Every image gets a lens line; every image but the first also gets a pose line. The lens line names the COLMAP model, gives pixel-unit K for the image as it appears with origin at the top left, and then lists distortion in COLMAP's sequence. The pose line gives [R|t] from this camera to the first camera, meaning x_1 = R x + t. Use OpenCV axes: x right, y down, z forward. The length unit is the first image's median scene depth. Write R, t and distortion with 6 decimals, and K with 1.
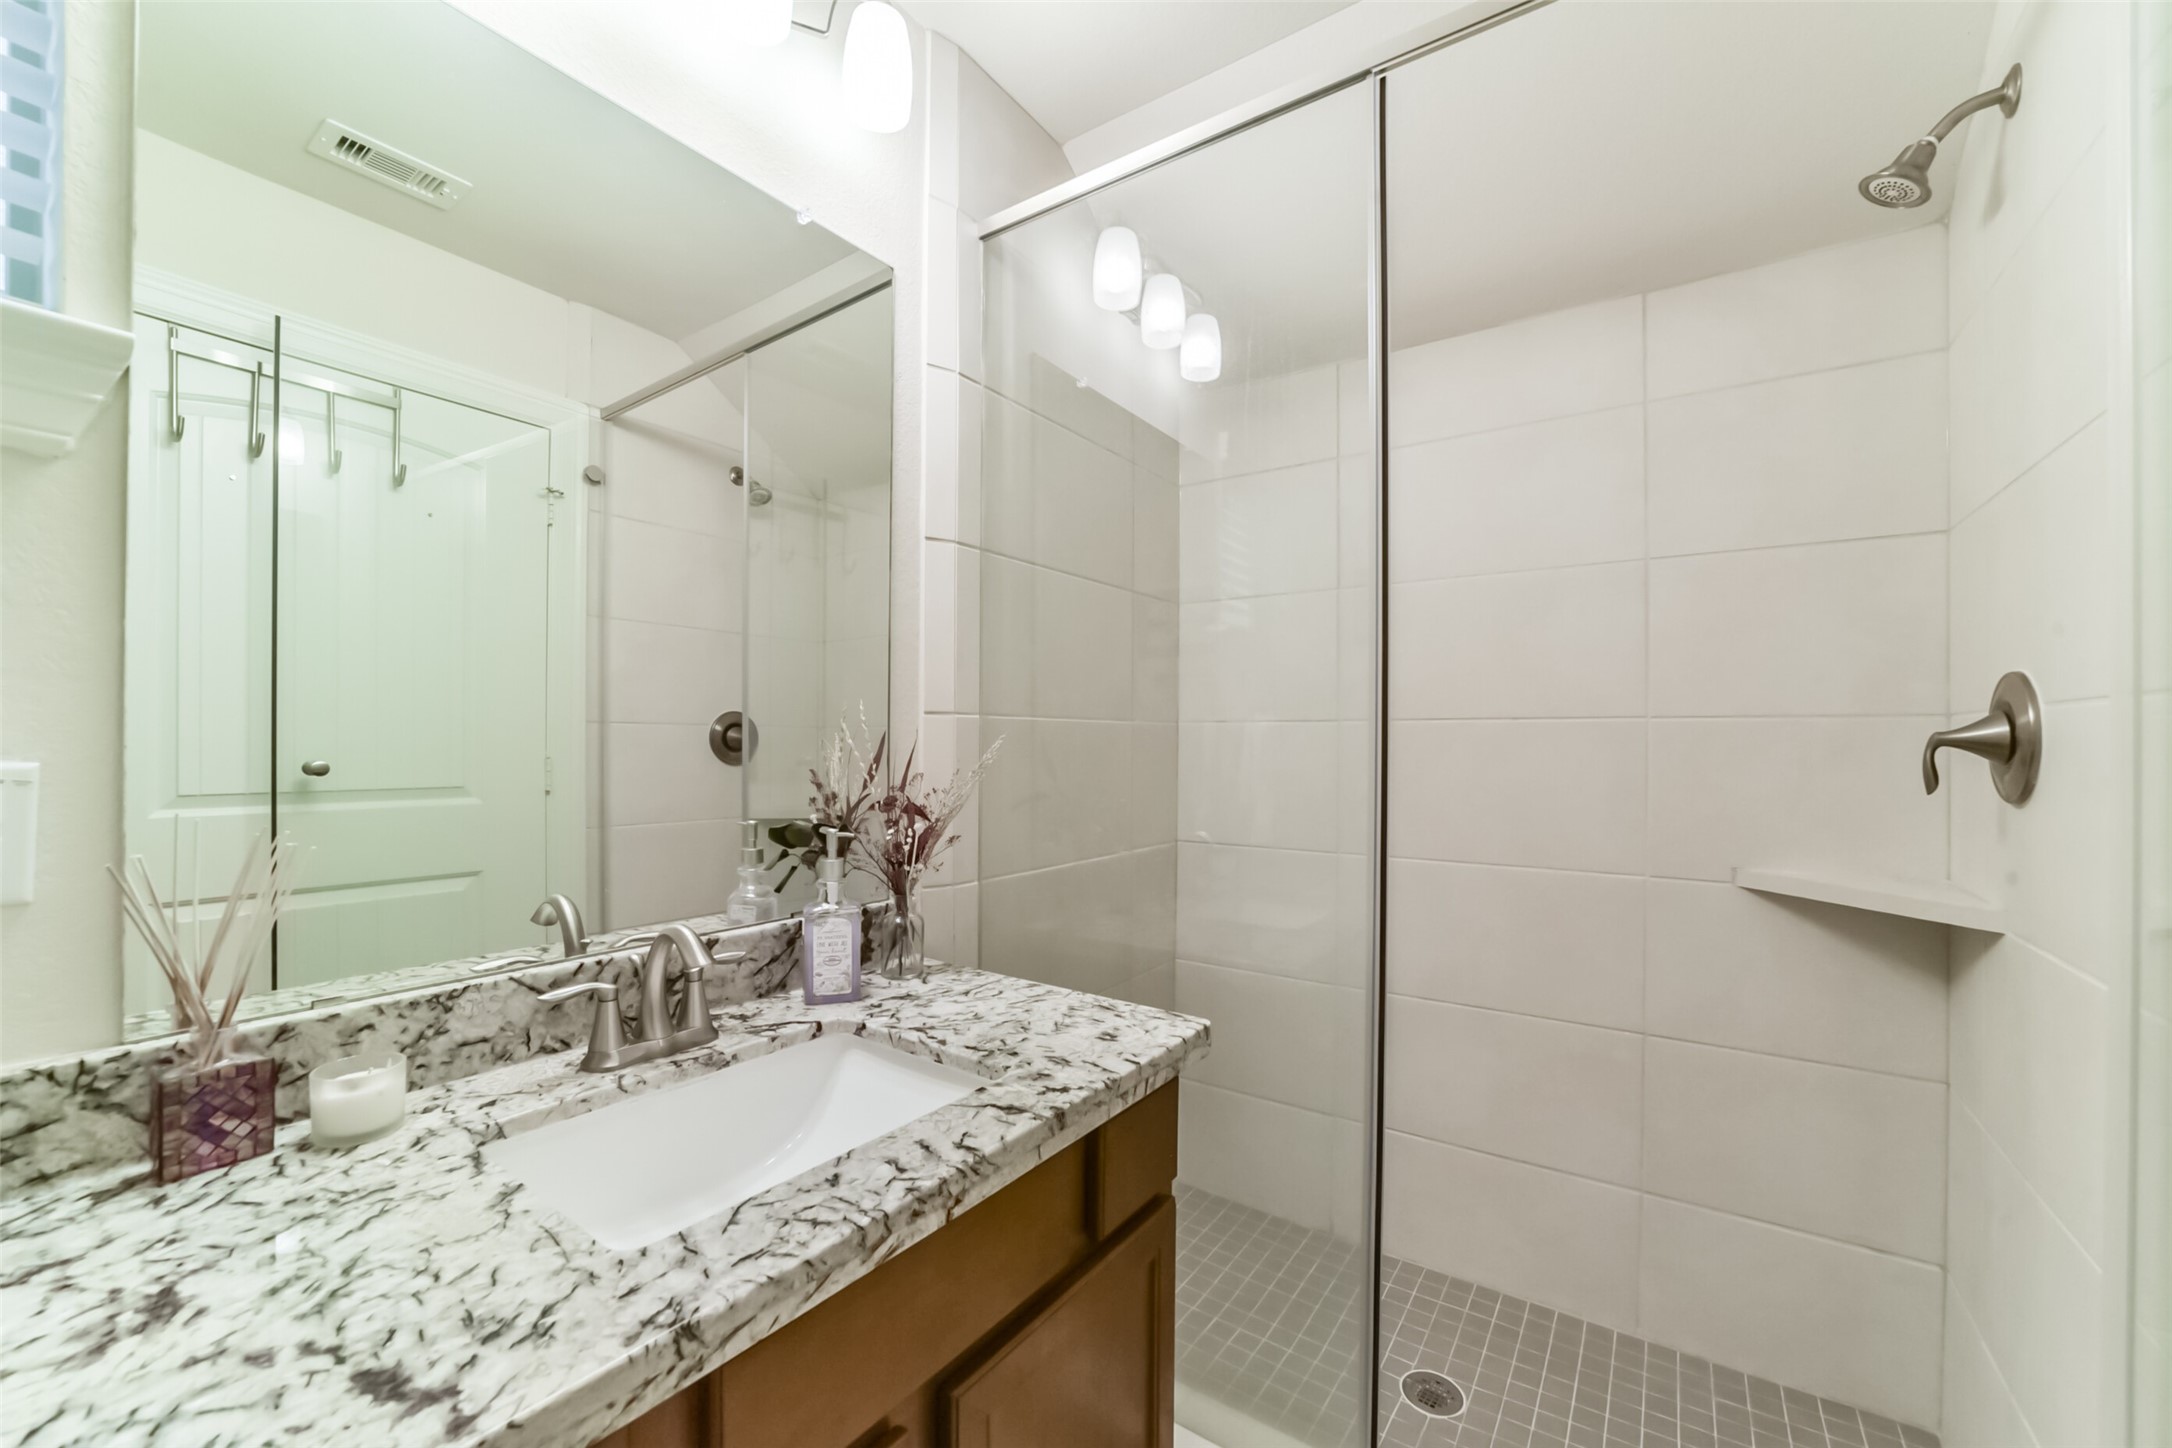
lens RADIAL K [[843.6, 0, 1086.4], [0, 843.6, 733.6], [0, 0, 1]] dist [-0.031303, 0.006992]
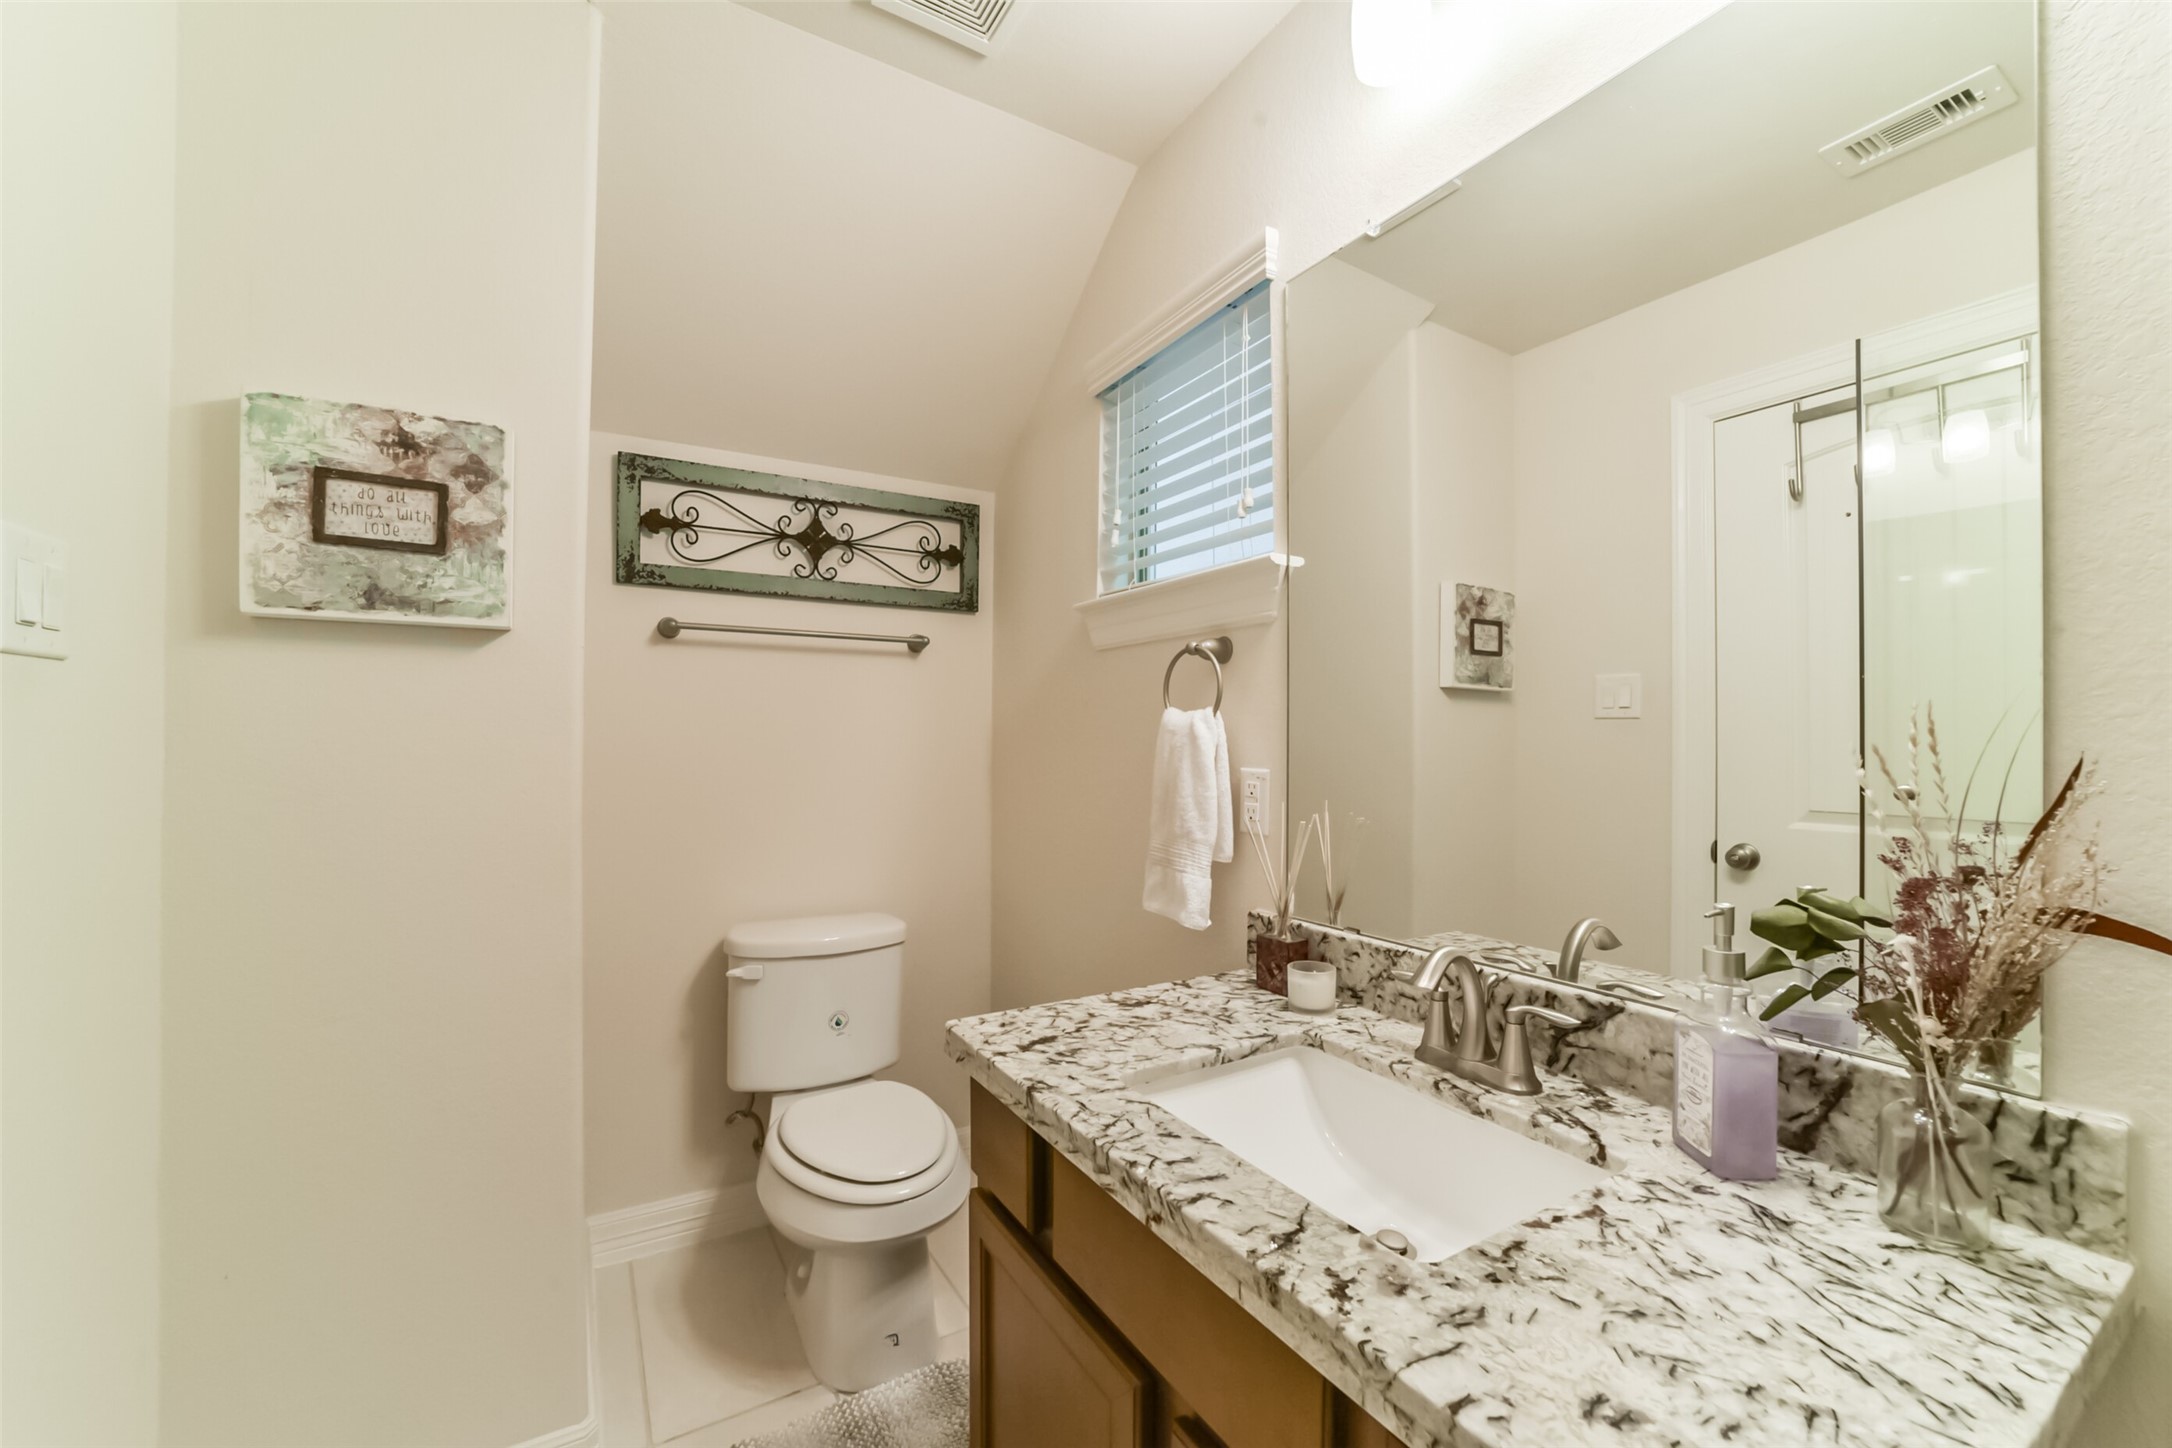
lens RADIAL K [[843.6, 0, 1087.6], [0, 843.6, 739.9], [0, 0, 1]] dist [-0.031303, 0.006992]
pose [[-0.399725, -0.014826, -0.916515, 0.685127], [0.000234, 0.999868, -0.016276, -0.004587], [0.916635, -0.006721, -0.399668, 1.118422]]
